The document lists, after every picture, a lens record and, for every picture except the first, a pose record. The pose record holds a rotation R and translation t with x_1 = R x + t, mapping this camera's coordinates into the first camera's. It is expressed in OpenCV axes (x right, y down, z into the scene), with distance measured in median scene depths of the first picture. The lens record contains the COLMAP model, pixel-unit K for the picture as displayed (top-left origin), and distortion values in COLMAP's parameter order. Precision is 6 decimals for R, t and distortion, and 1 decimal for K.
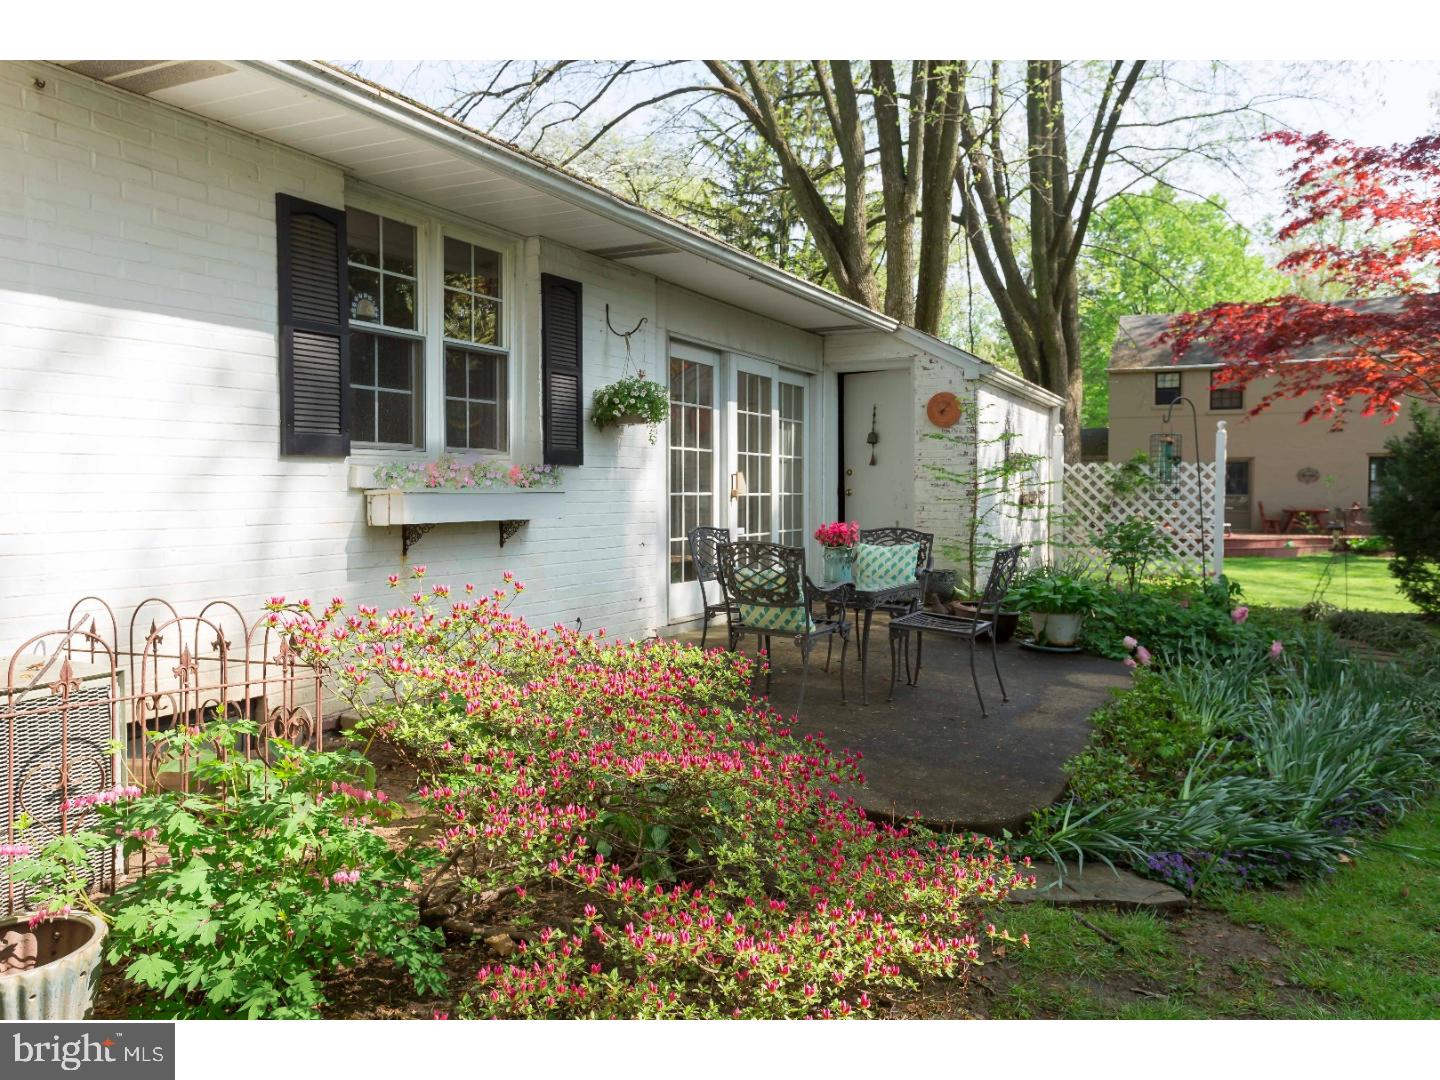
lens RADIAL K [[1042.4, 0, 720.0], [0, 1042.4, 540.0], [0, 0, 1]] dist [-0.001929, -0.000700]
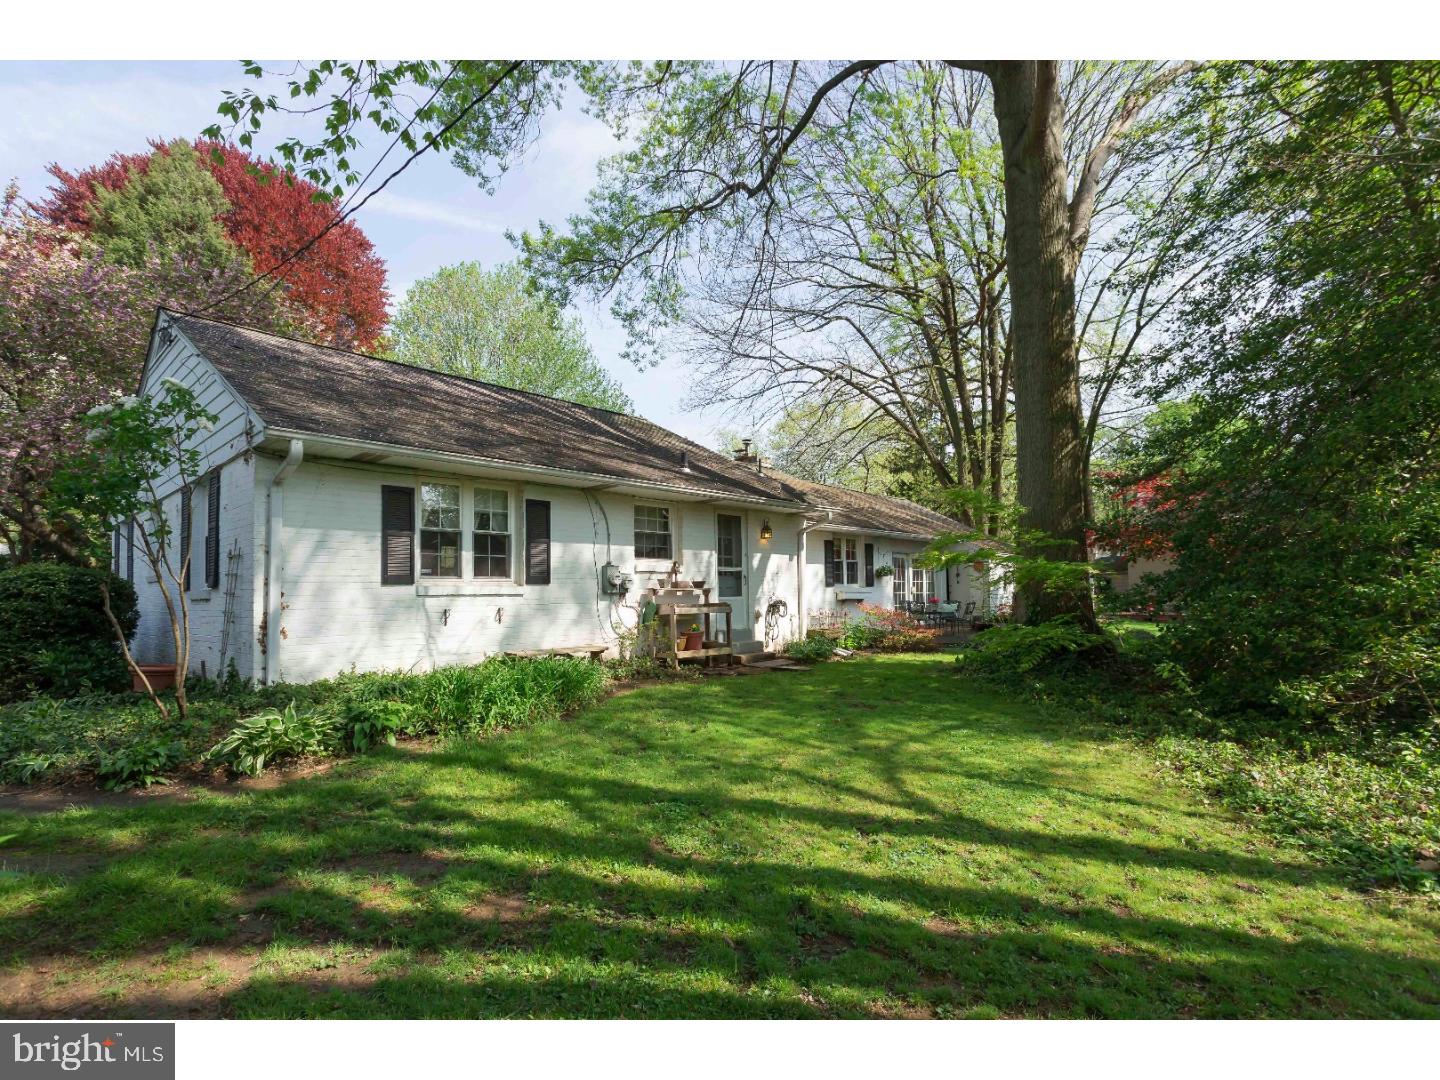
lens RADIAL K [[733.9, 0, 720.0], [0, 733.9, 540.0], [0, 0, 1]] dist [0.002054, 0.000927]
pose [[0.968576, -0.035371, -0.246191, 0.003708], [0.004329, 0.992084, -0.125504, 0.117998], [0.248682, 0.120494, 0.961061, -2.120692]]
